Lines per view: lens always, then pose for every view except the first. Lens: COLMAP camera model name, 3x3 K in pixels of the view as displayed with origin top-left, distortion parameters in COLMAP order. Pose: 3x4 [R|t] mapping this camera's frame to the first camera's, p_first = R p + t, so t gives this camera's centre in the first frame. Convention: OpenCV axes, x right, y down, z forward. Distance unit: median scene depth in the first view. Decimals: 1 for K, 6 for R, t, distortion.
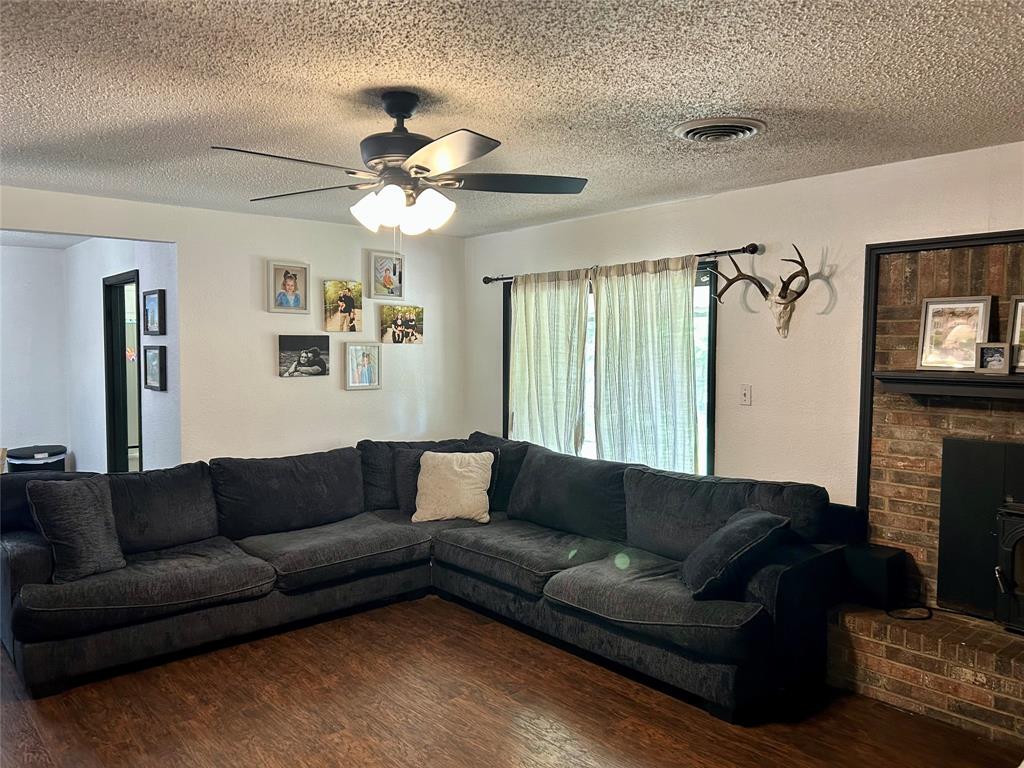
lens RADIAL K [[769.2, 0, 505.4], [0, 769.2, 384.6], [0, 0, 1]] dist [0.104218, -0.116571]
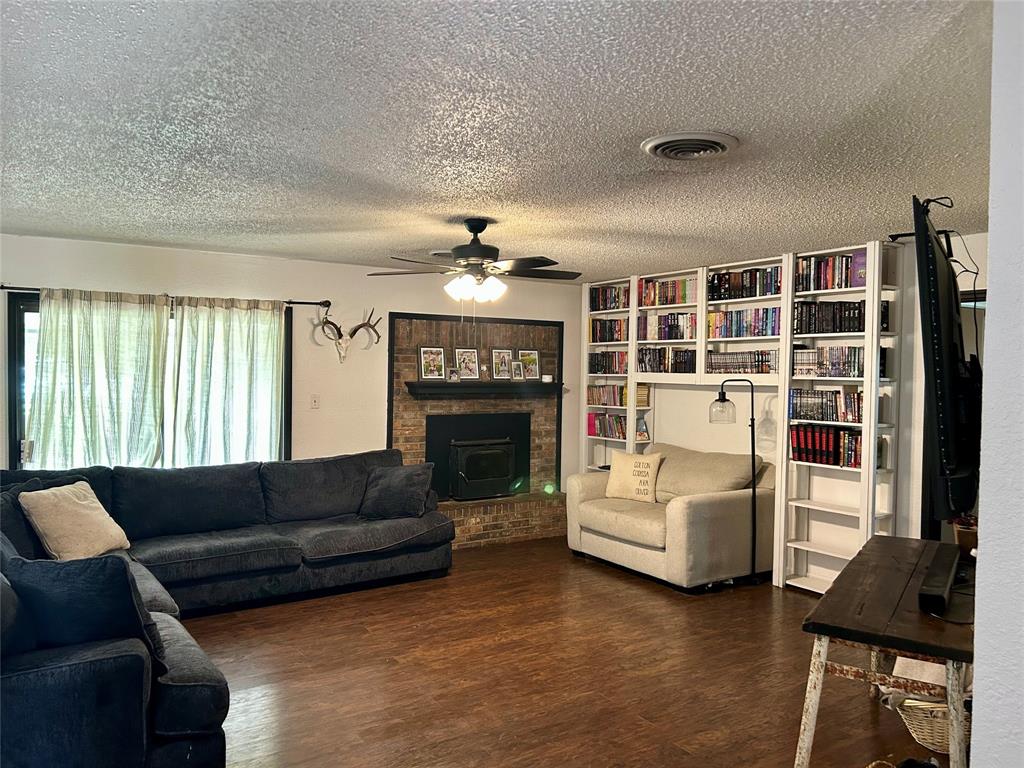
lens RADIAL K [[769.2, 0, 505.4], [0, 769.2, 384.6], [0, 0, 1]] dist [0.104218, -0.116571]
pose [[0.129335, -0.026472, 0.991248, -1.317595], [0.037551, 0.999057, 0.021780, -0.044003], [-0.990890, 0.034406, 0.130207, 0.546448]]
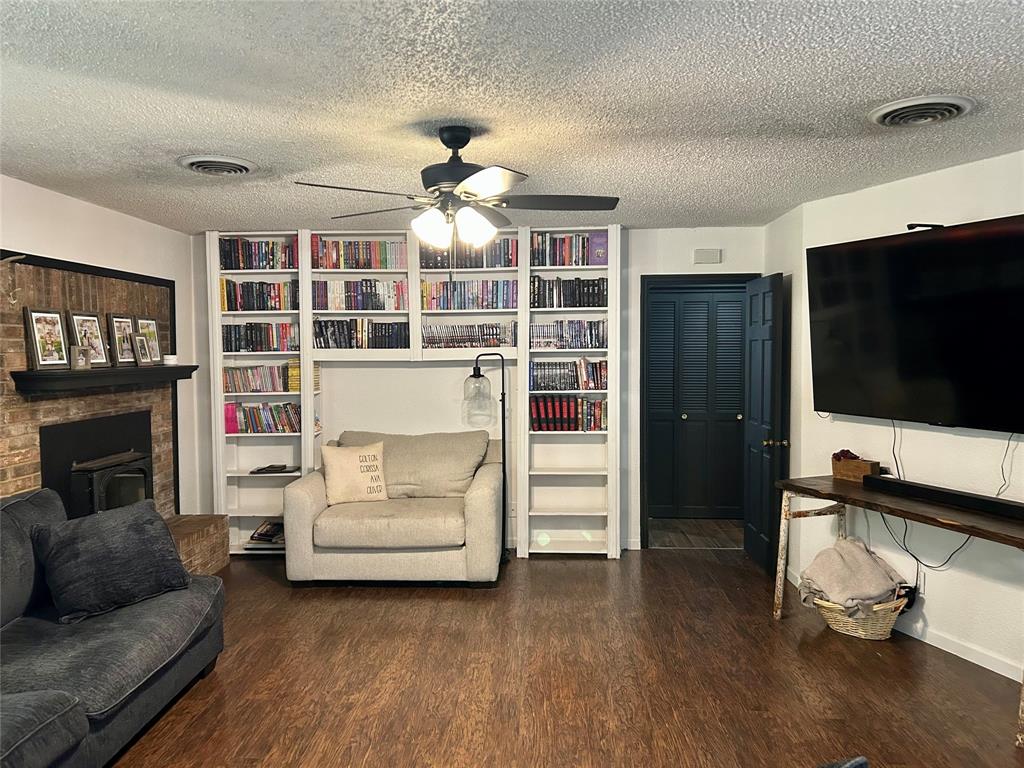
lens RADIAL K [[769.2, 0, 505.4], [0, 769.2, 384.6], [0, 0, 1]] dist [0.104218, -0.116571]
pose [[-0.725446, -0.034324, 0.687422, -0.739831], [0.036051, 0.995490, 0.087751, -0.072602], [-0.687334, 0.088441, -0.720937, 1.353655]]
